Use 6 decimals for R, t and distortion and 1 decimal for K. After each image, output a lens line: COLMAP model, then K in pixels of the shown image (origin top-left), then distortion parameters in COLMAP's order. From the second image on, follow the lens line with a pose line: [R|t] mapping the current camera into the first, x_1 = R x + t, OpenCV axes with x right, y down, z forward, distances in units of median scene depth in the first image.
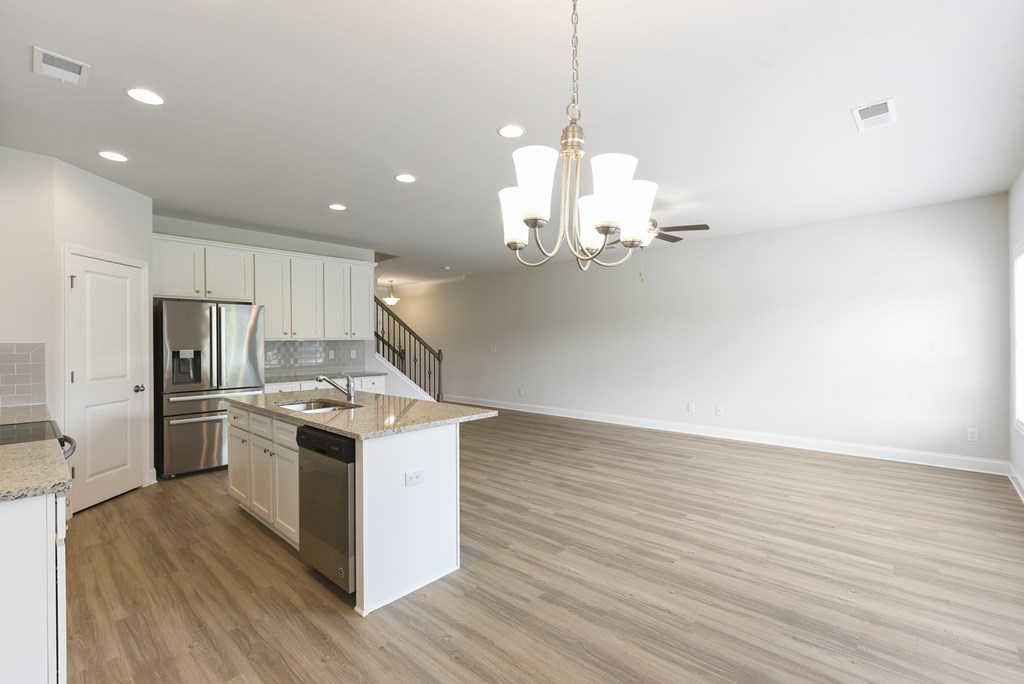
lens RADIAL K [[451.2, 0, 508.8], [0, 451.2, 345.3], [0, 0, 1]] dist [0.000266, 0.000821]
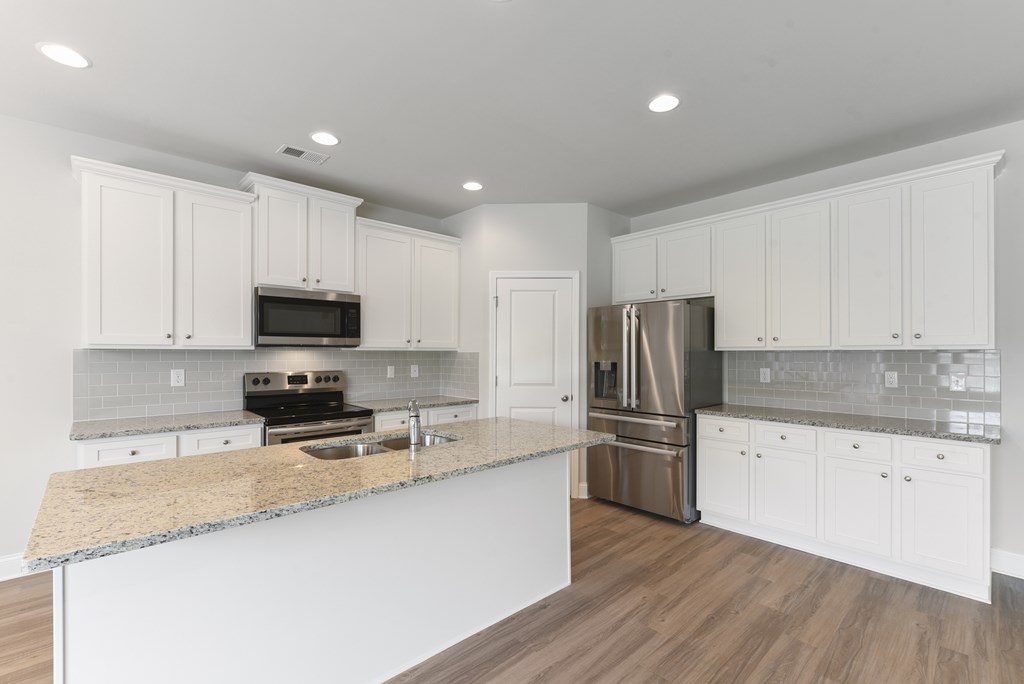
lens RADIAL K [[449.5, 0, 511.2], [0, 449.5, 354.2], [0, 0, 1]] dist [-0.001158, 0.000072]
pose [[-0.073841, 0.010203, -0.997218, 0.183451], [-0.010547, 0.999884, 0.011011, -0.011792], [0.997214, 0.011331, -0.073725, 0.930702]]
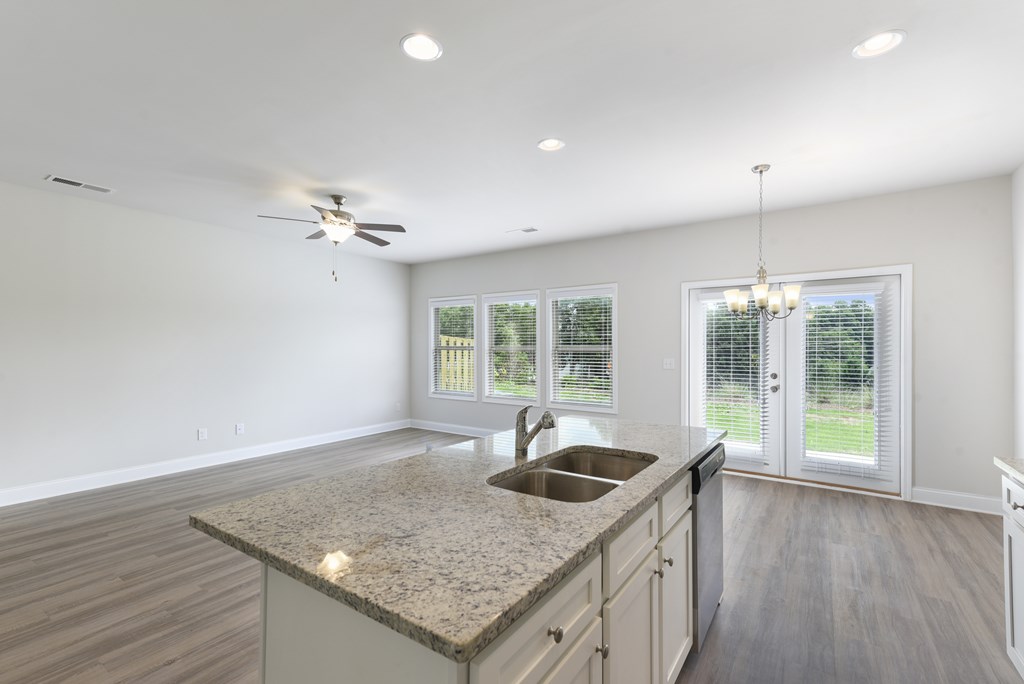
lens RADIAL K [[451.2, 0, 508.8], [0, 451.2, 345.3], [0, 0, 1]] dist [0.000266, 0.000821]
pose [[-0.136396, 0.013851, 0.990558, -0.686393], [0.007403, 0.999889, -0.012962, -0.003426], [-0.990627, 0.005565, -0.136483, 0.864319]]
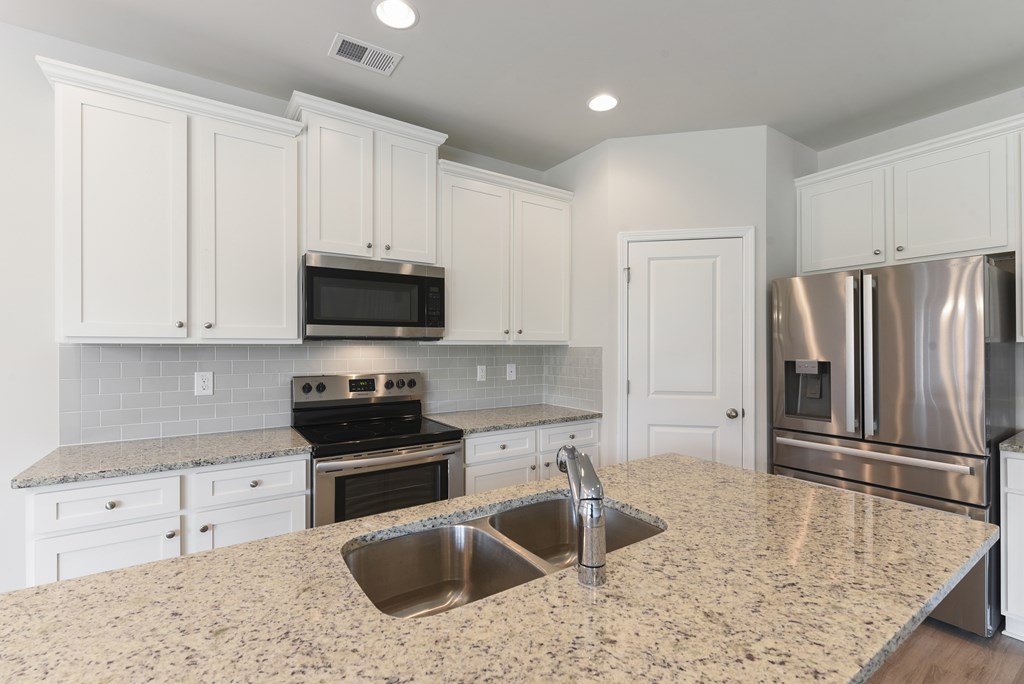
lens RADIAL K [[451.2, 0, 508.8], [0, 451.2, 345.3], [0, 0, 1]] dist [0.000266, 0.000821]
pose [[-0.229554, 0.002422, -0.973293, -0.073251], [-0.005360, 0.999979, 0.003752, -0.008440], [0.973281, 0.006078, -0.229536, 0.805929]]
